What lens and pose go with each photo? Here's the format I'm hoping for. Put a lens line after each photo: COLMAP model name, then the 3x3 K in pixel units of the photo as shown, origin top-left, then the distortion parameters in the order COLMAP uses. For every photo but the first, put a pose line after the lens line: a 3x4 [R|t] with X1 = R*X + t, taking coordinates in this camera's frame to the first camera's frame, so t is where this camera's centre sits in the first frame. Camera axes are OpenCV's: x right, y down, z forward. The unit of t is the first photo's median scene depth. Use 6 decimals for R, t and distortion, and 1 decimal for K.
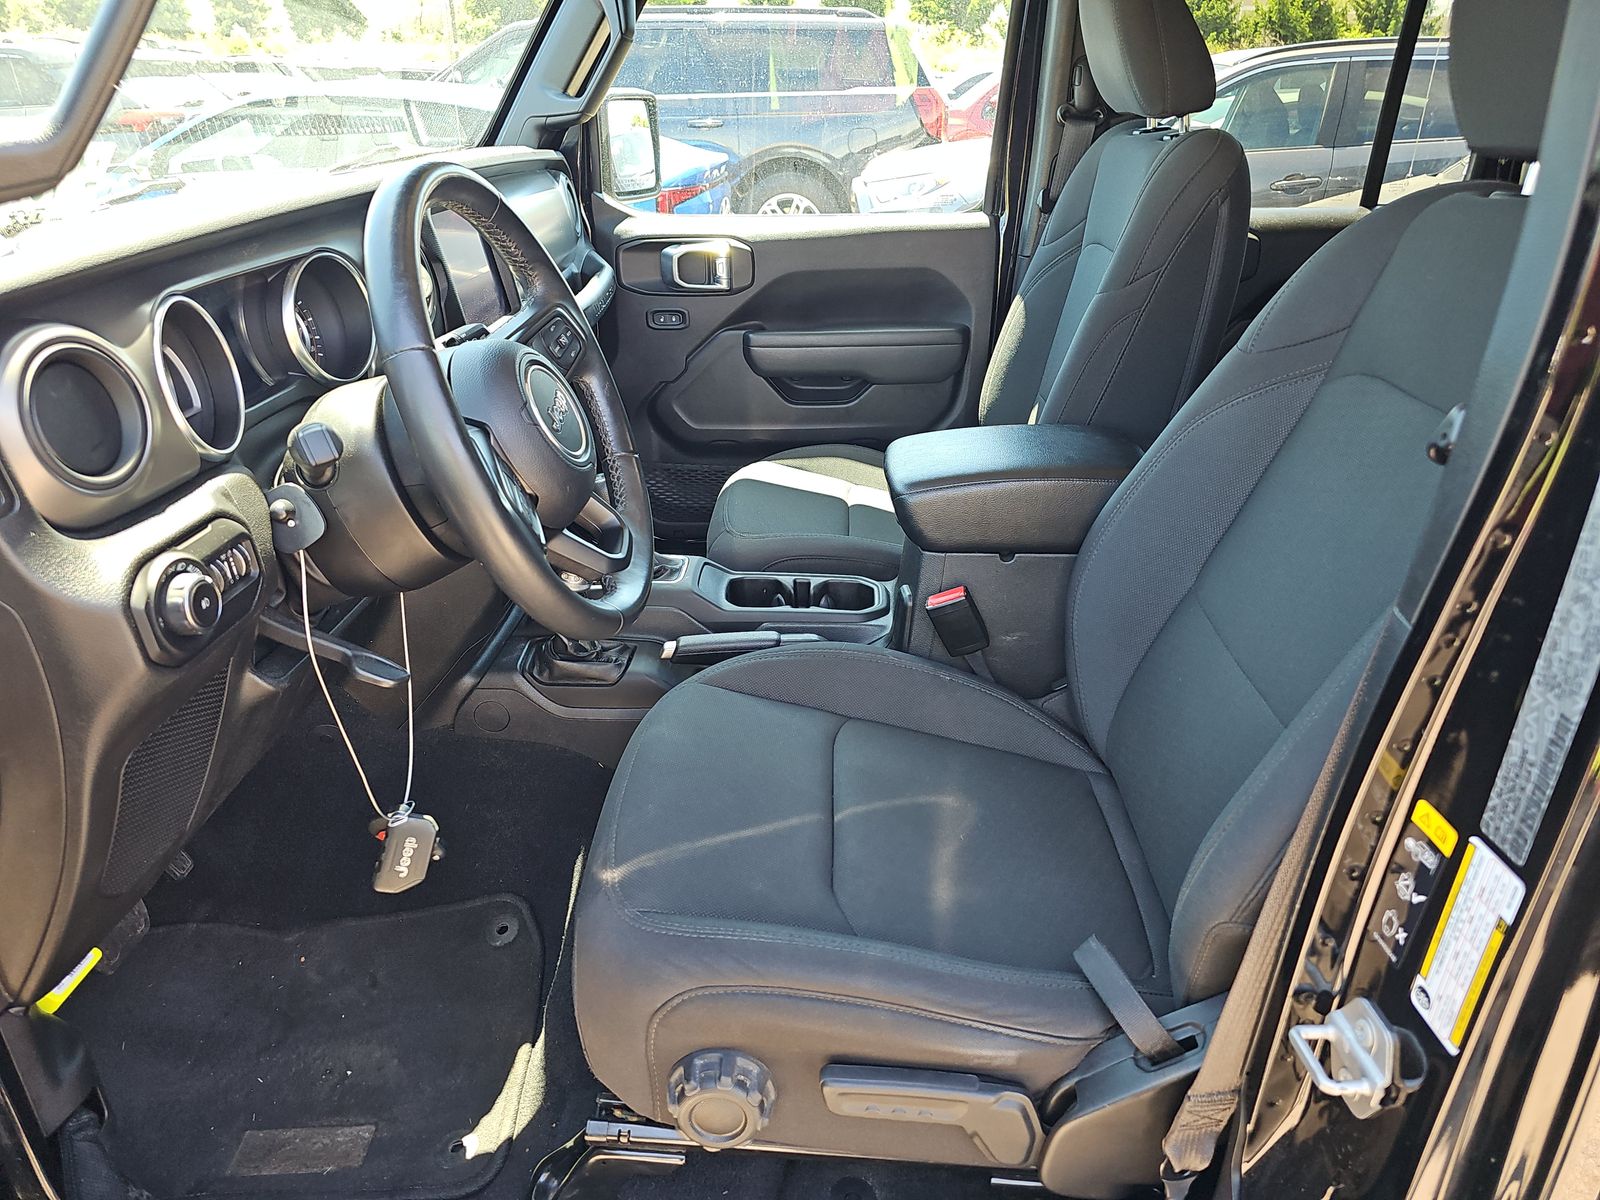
lens RADIAL K [[1066.1, 0, 800.0], [0, 1066.1, 600.0], [0, 0, 1]] dist [0.064690, -0.082810]
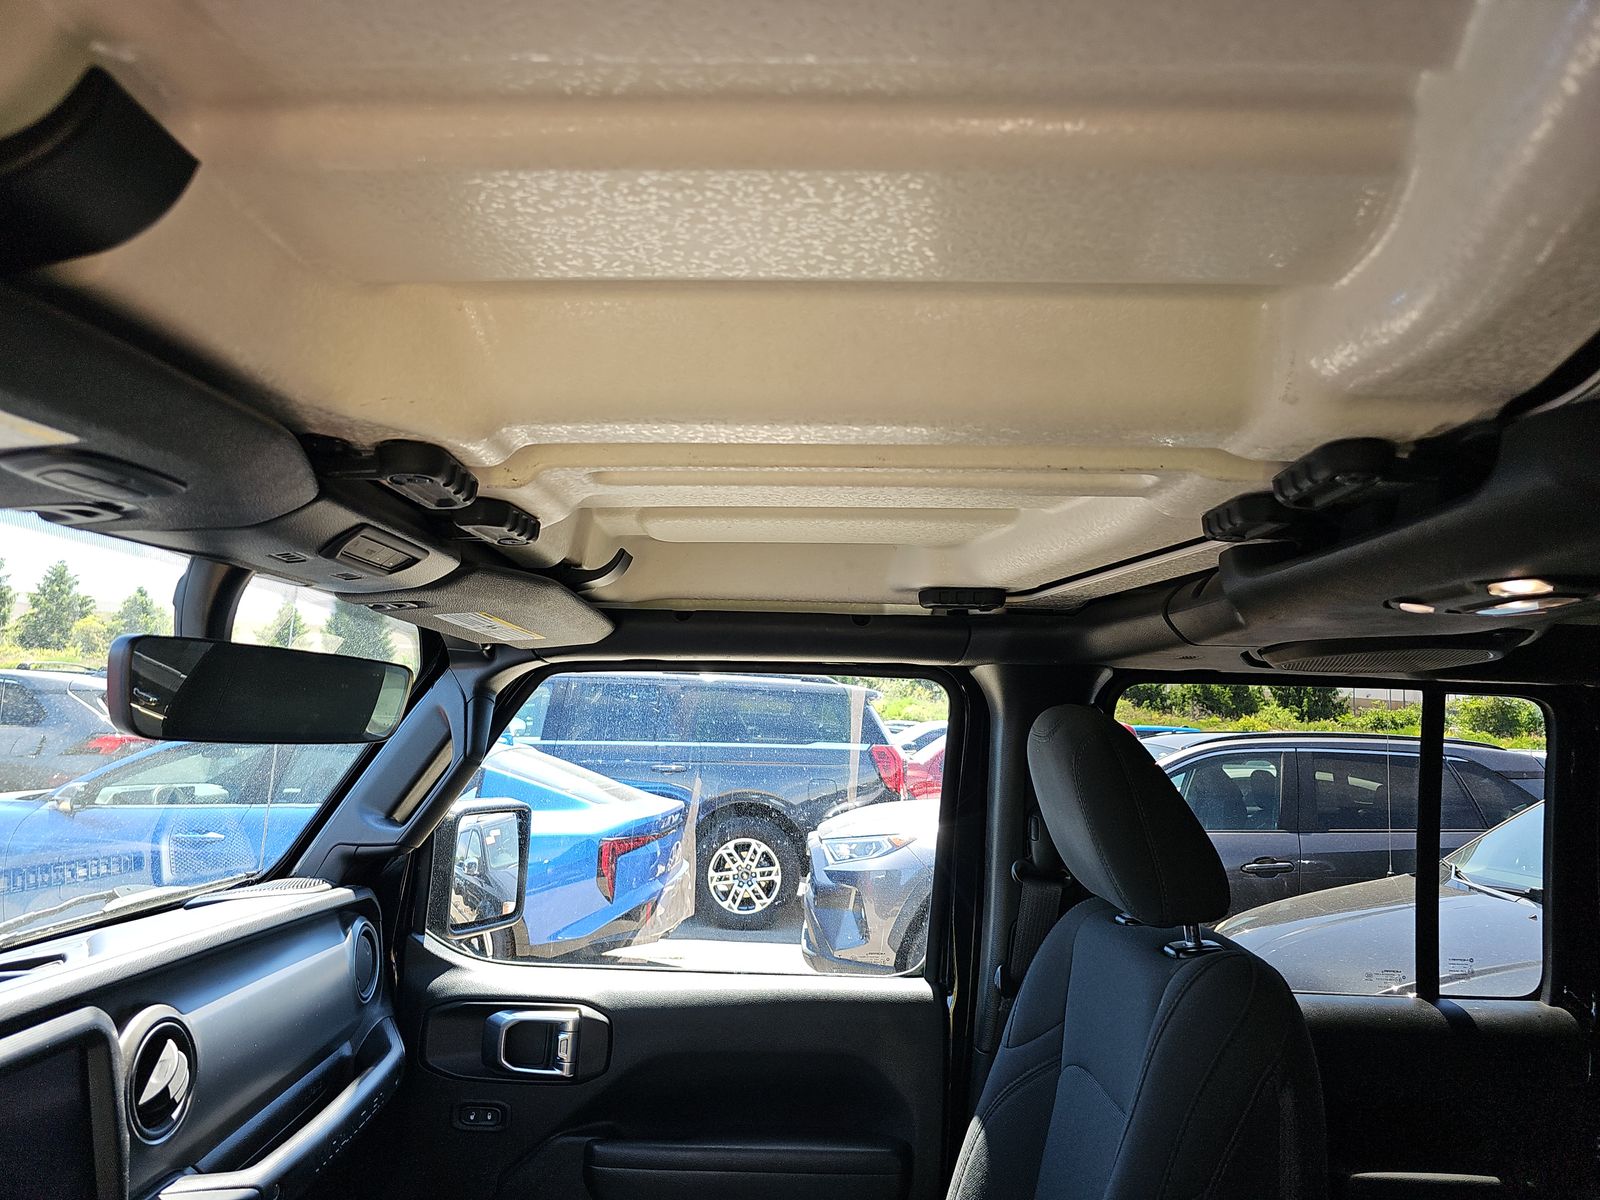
lens RADIAL K [[1066.1, 0, 800.0], [0, 1066.1, 600.0], [0, 0, 1]] dist [0.064690, -0.082810]
pose [[0.999017, 0.041798, 0.014735, 0.060090], [-0.027582, 0.846602, -0.531511, -0.180734], [-0.034690, 0.530583, 0.846923, 0.221047]]
